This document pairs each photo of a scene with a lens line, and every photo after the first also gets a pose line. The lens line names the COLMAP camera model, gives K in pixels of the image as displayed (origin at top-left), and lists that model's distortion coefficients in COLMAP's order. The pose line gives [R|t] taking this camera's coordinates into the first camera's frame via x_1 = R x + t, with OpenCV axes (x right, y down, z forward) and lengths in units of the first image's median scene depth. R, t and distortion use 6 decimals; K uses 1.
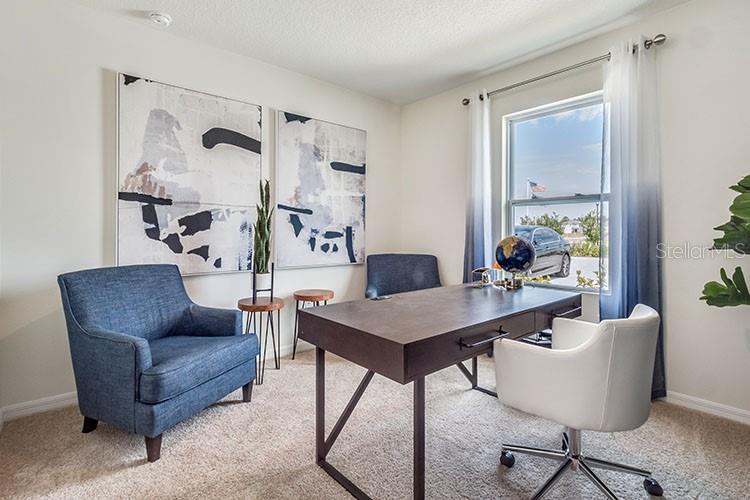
lens RADIAL K [[369.9, 0, 376.8], [0, 369.9, 231.6], [0, 0, 1]] dist [0.004086, -0.004787]
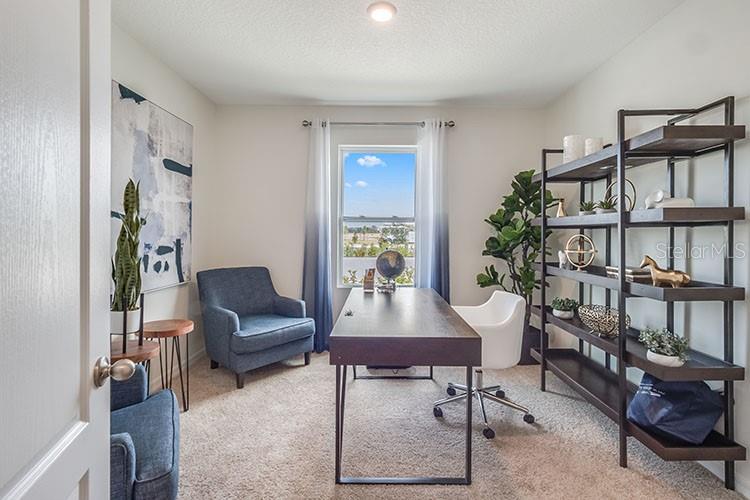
lens RADIAL K [[369.9, 0, 382.8], [0, 369.9, 236.6], [0, 0, 1]] dist [0.004086, -0.004787]
pose [[0.652735, -0.001676, 0.757585, -0.419079], [-0.008526, 0.999918, 0.009558, -0.032206], [-0.757539, -0.012698, 0.652667, 0.121987]]
